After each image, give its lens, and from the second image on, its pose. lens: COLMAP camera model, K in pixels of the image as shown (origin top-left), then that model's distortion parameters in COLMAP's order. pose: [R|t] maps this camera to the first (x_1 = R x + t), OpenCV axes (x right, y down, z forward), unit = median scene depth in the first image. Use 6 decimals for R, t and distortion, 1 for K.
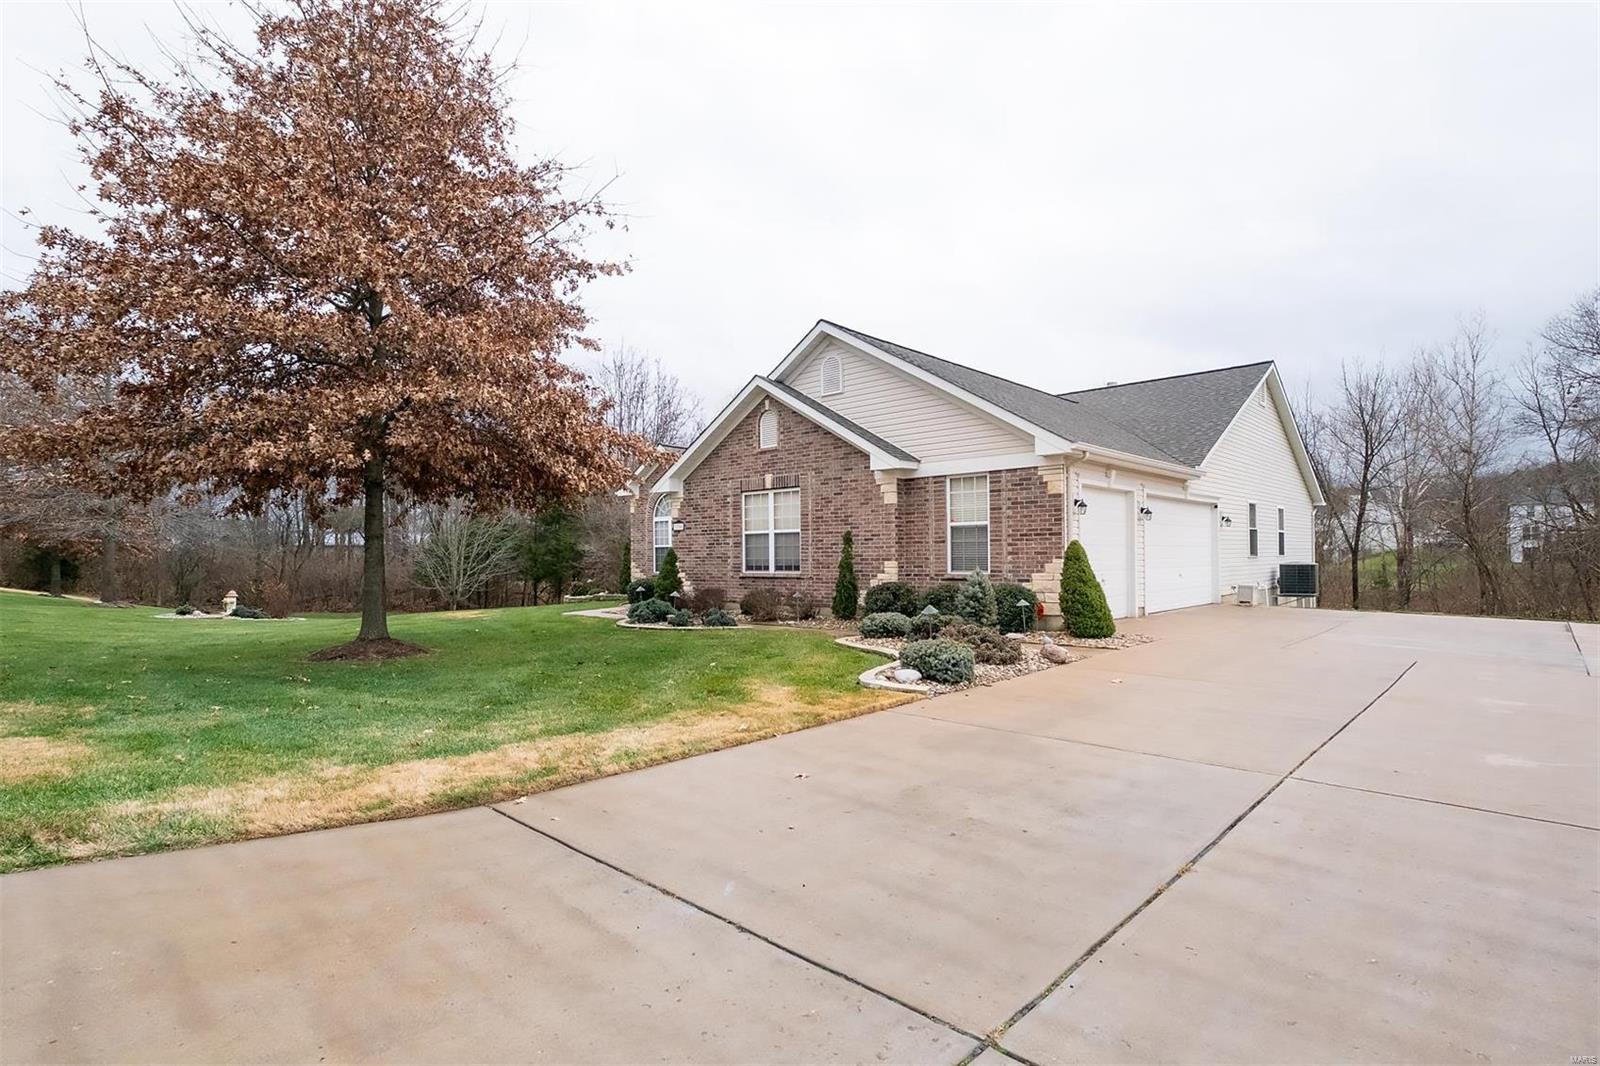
lens RADIAL K [[770.2, 0, 806.8], [0, 770.2, 580.5], [0, 0, 1]] dist [-0.011007, -0.000173]
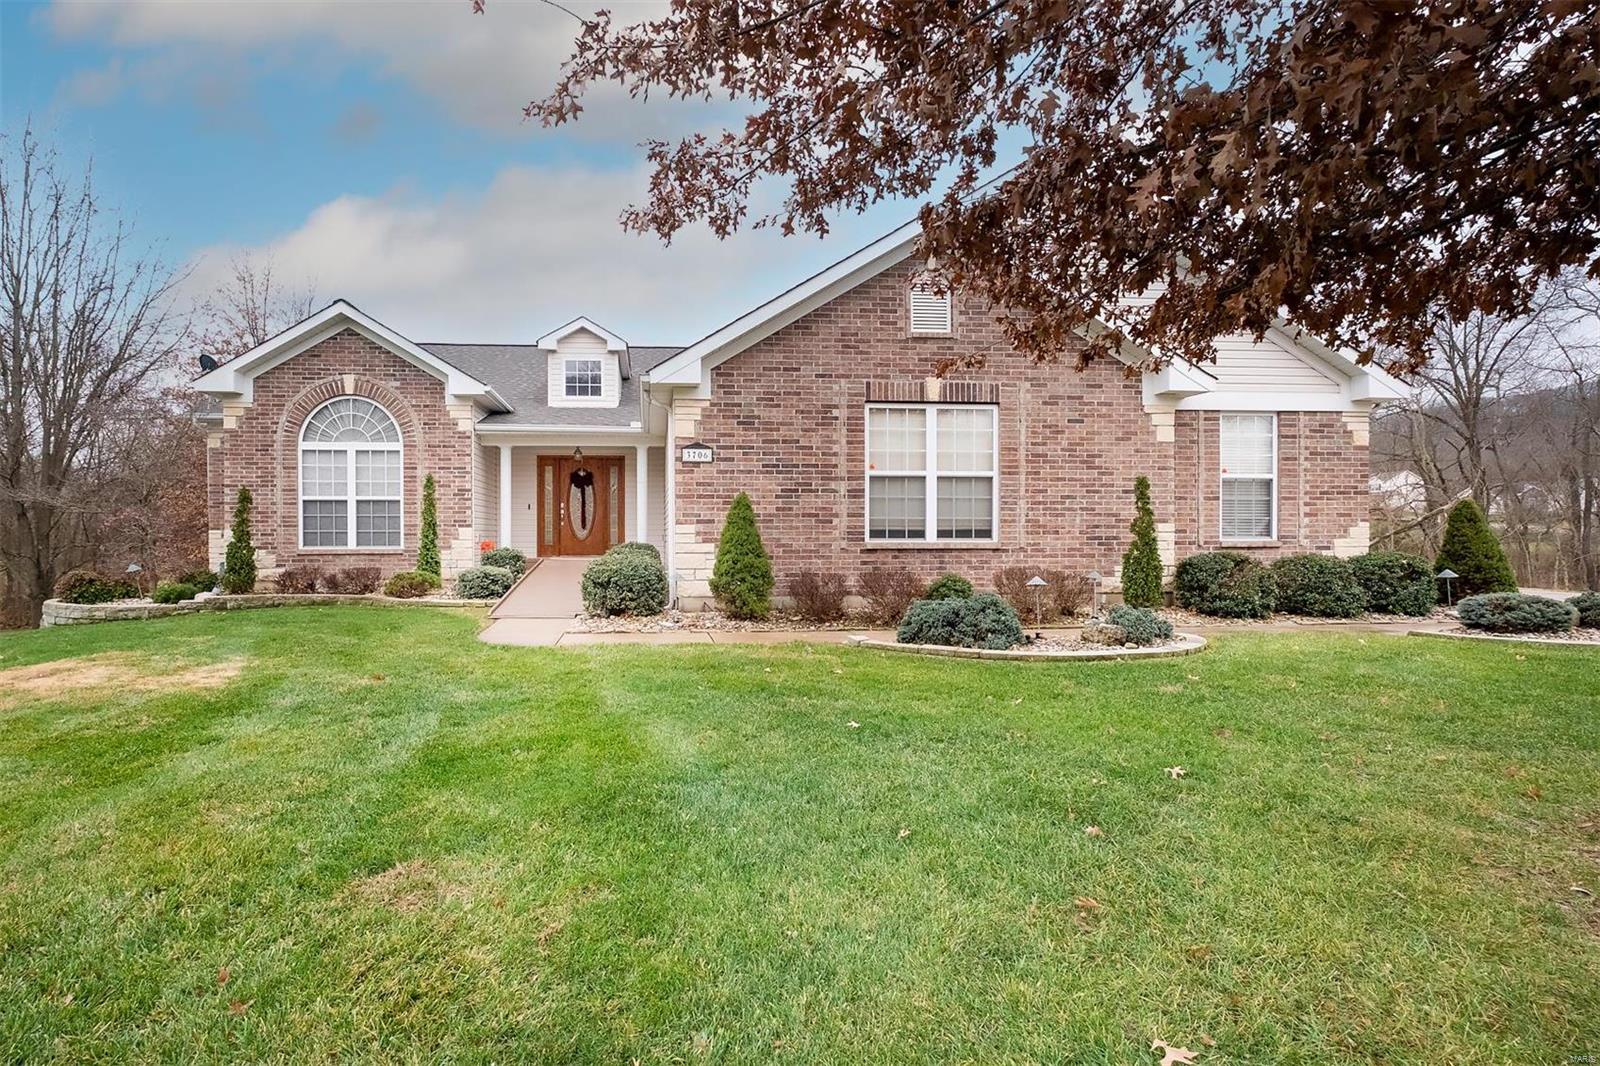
lens RADIAL K [[736.4, 0, 793.7], [0, 736.4, 556.4], [0, 0, 1]] dist [0.003030, 0.000049]
pose [[0.687884, -0.014560, 0.725674, -0.574026], [0.016376, 0.999856, 0.004539, -0.003193], [-0.725635, 0.008762, 0.688024, 0.725380]]
